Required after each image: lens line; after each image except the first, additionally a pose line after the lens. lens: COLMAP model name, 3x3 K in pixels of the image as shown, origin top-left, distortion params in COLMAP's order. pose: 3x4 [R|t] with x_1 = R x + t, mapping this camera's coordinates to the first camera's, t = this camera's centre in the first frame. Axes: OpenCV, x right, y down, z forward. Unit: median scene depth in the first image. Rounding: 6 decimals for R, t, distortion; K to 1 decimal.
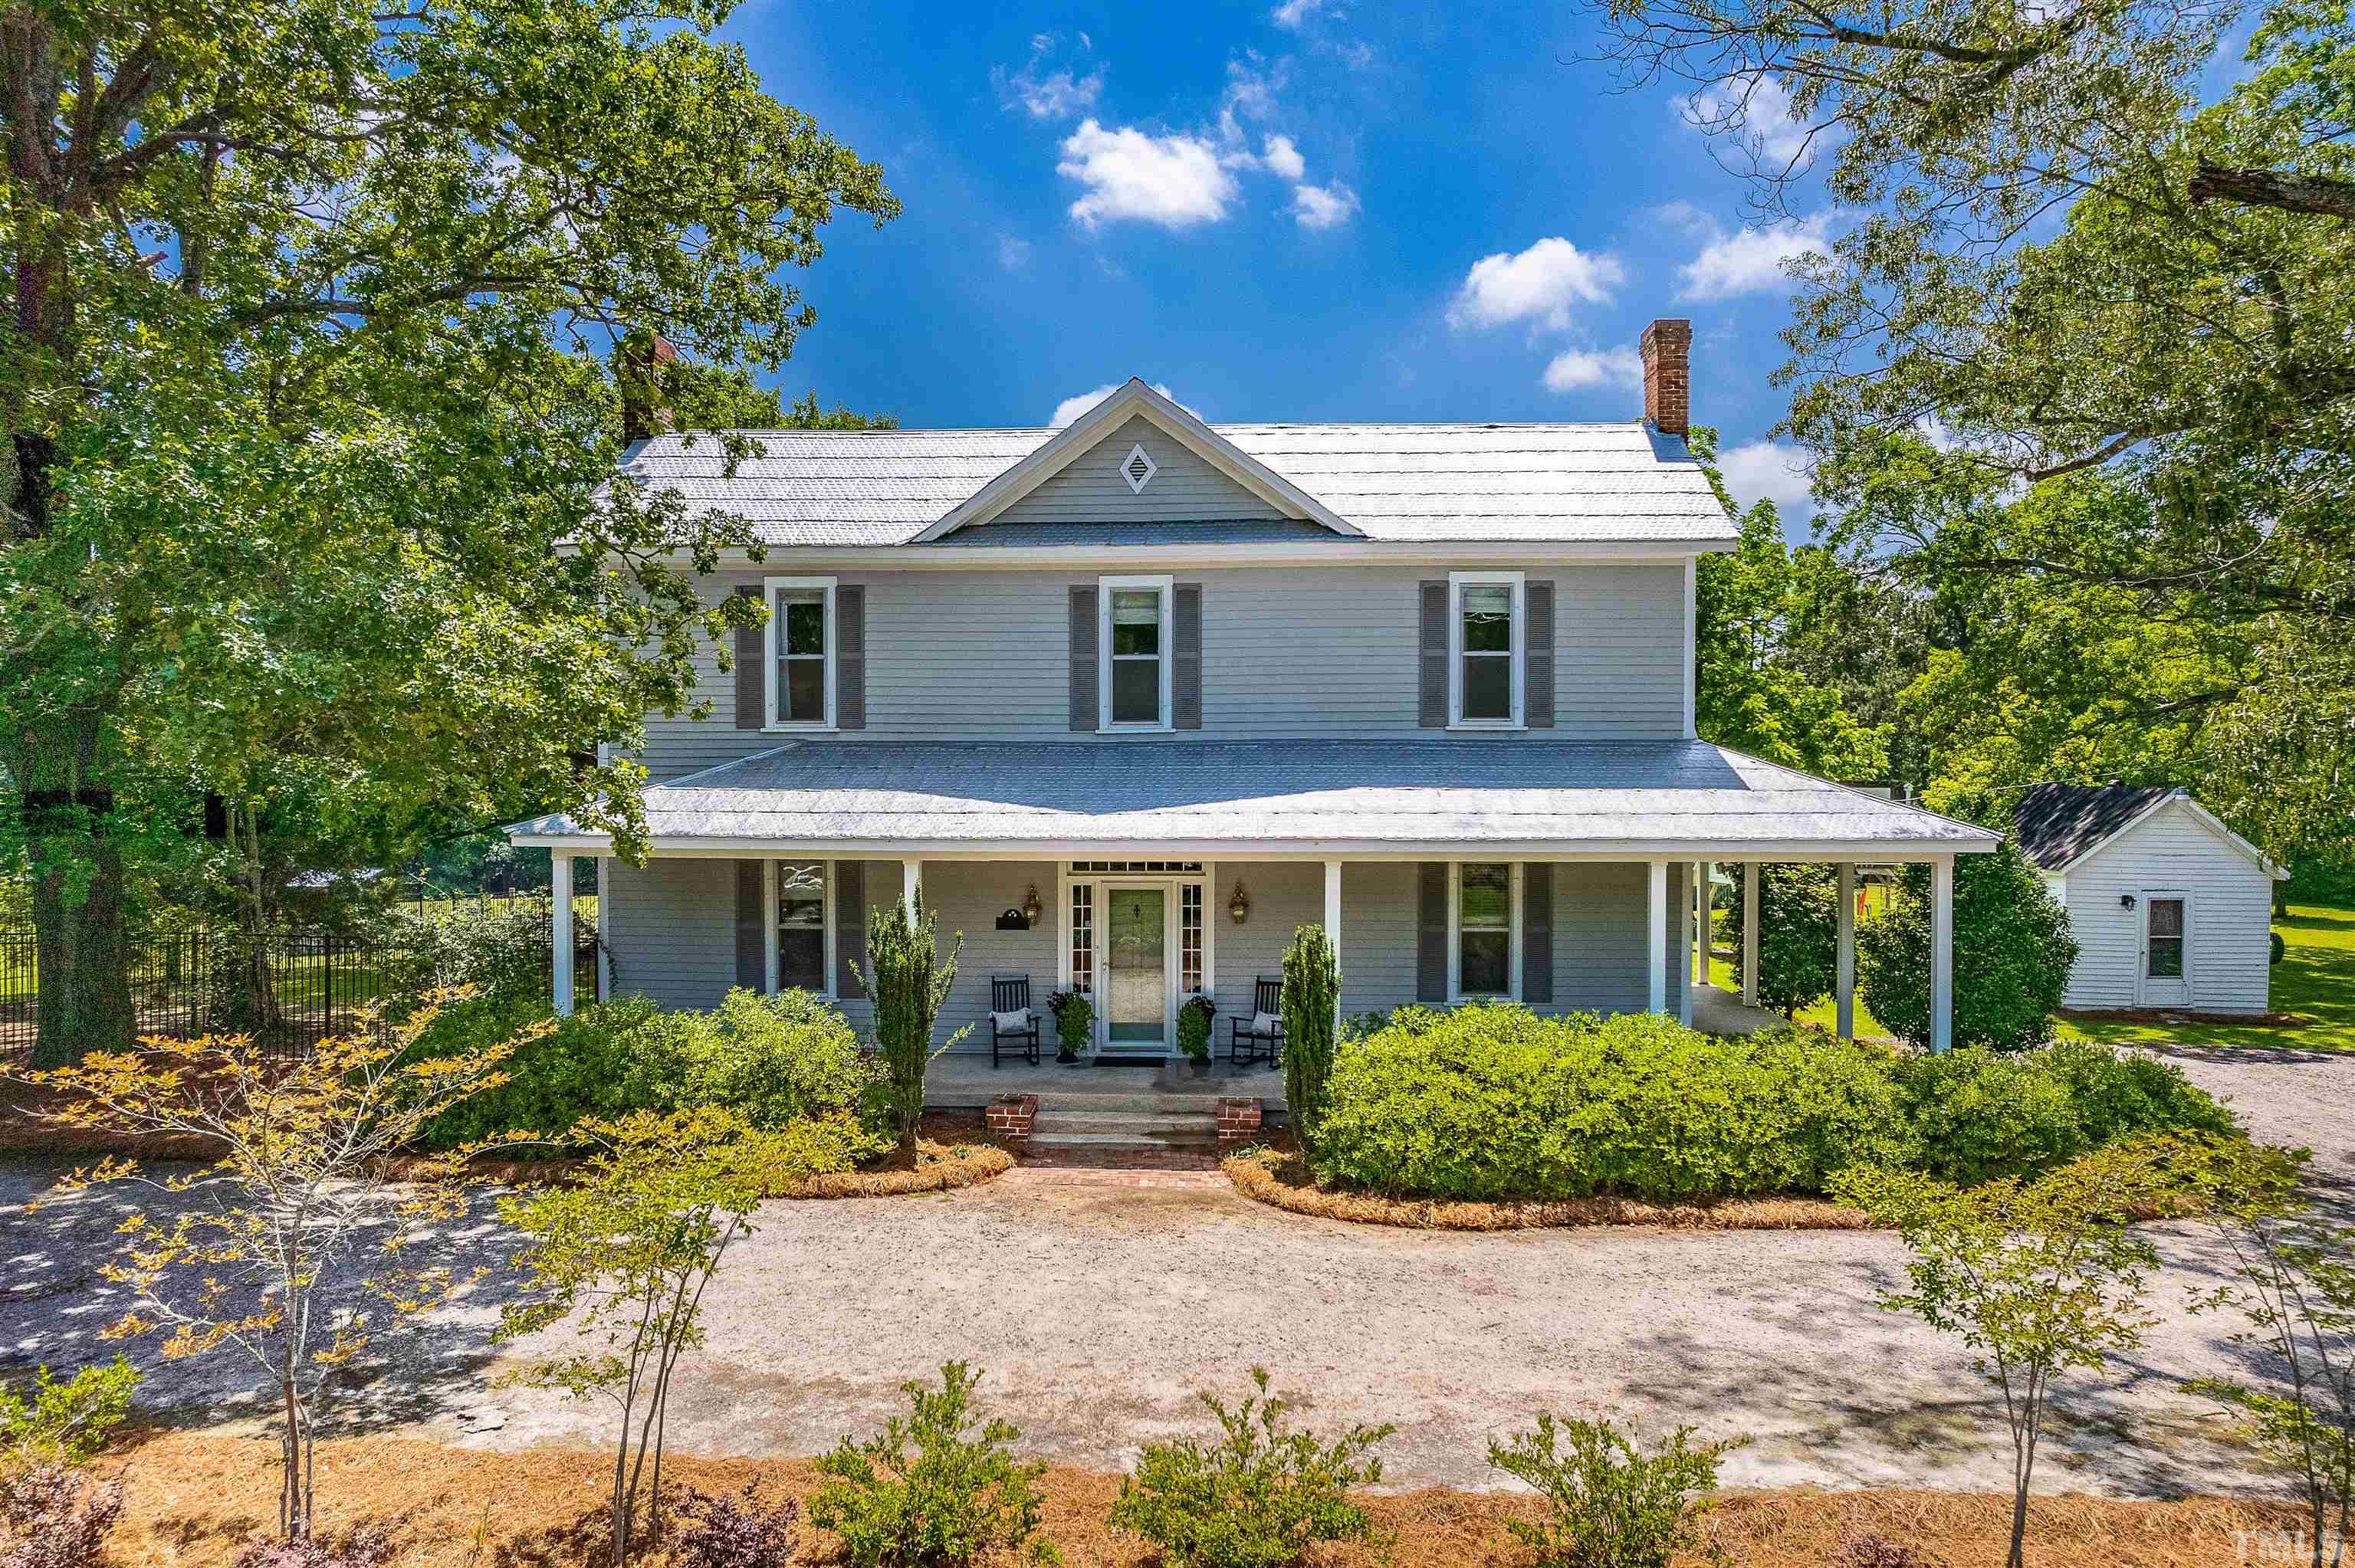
lens RADIAL K [[1508.9, 0, 1206.0], [0, 1508.9, 778.6], [0, 0, 1]] dist [-0.059065, 0.056971]
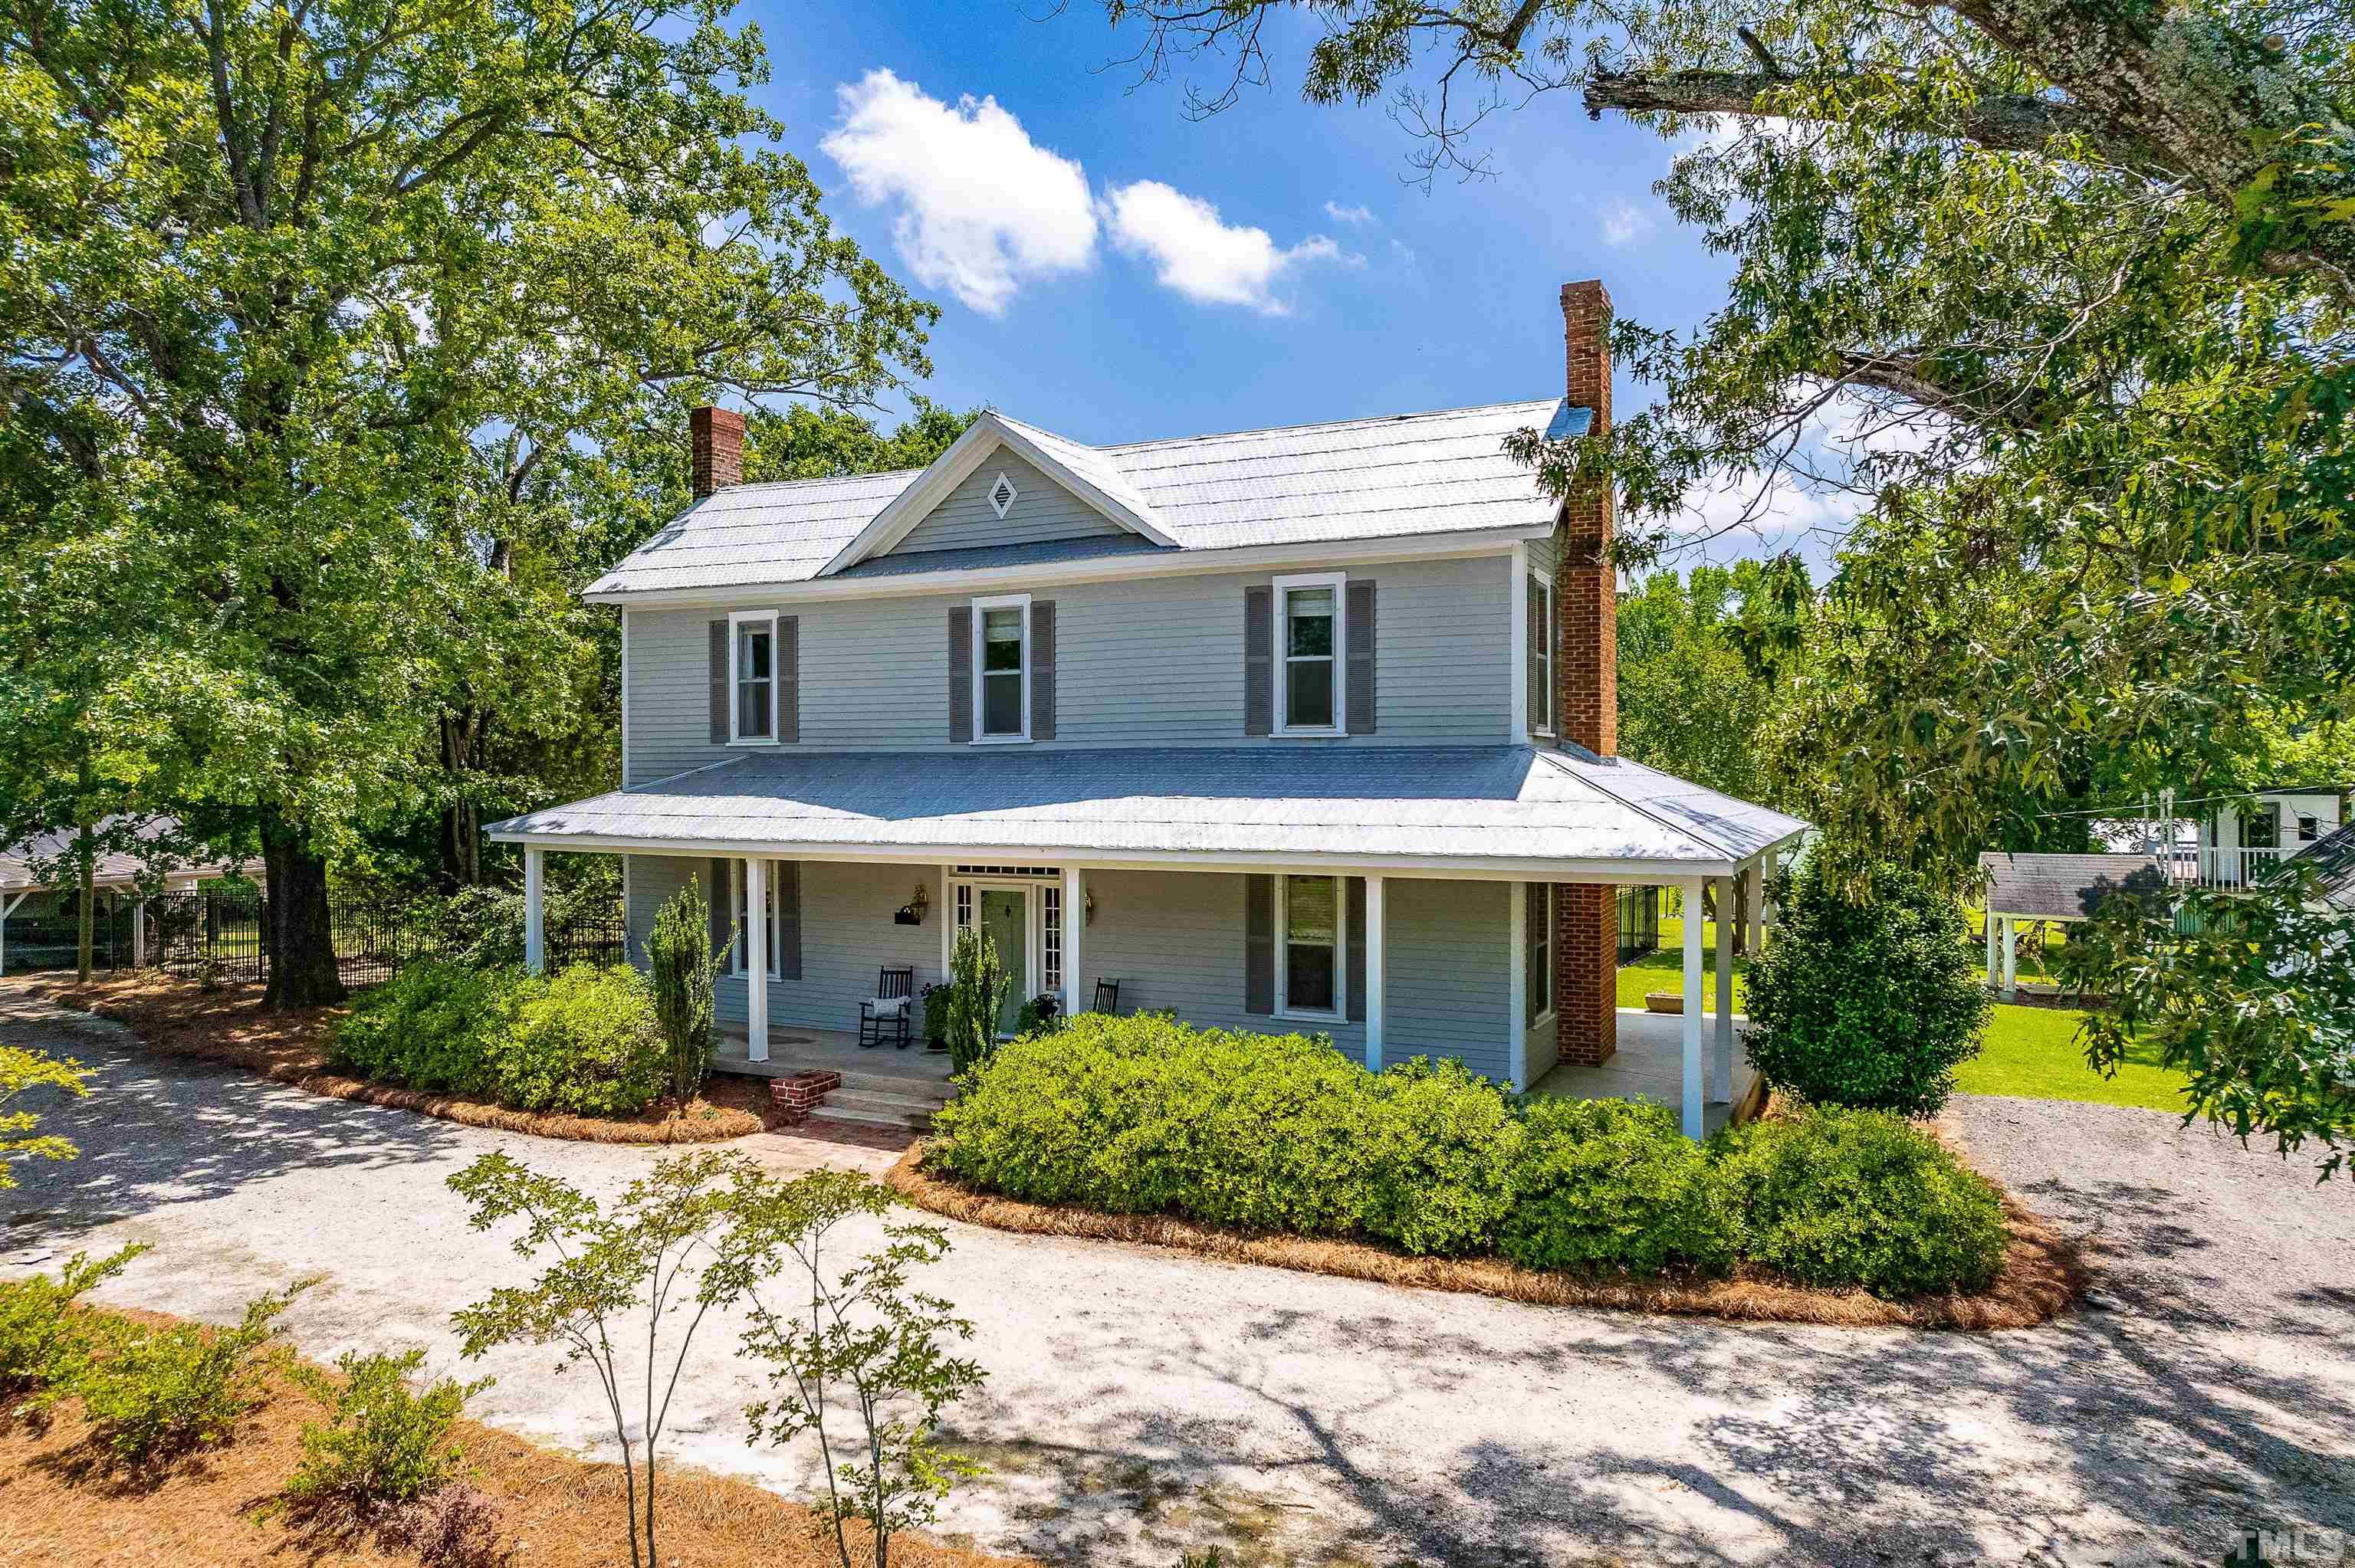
lens RADIAL K [[1506.7, 0, 1183.1], [0, 1506.7, 786.5], [0, 0, 1]] dist [-0.044260, 0.004256]
pose [[0.917950, 0.001198, -0.396695, 0.496918], [0.001095, 0.999984, 0.005553, -0.006065], [0.396696, -0.005532, 0.917933, 0.075989]]
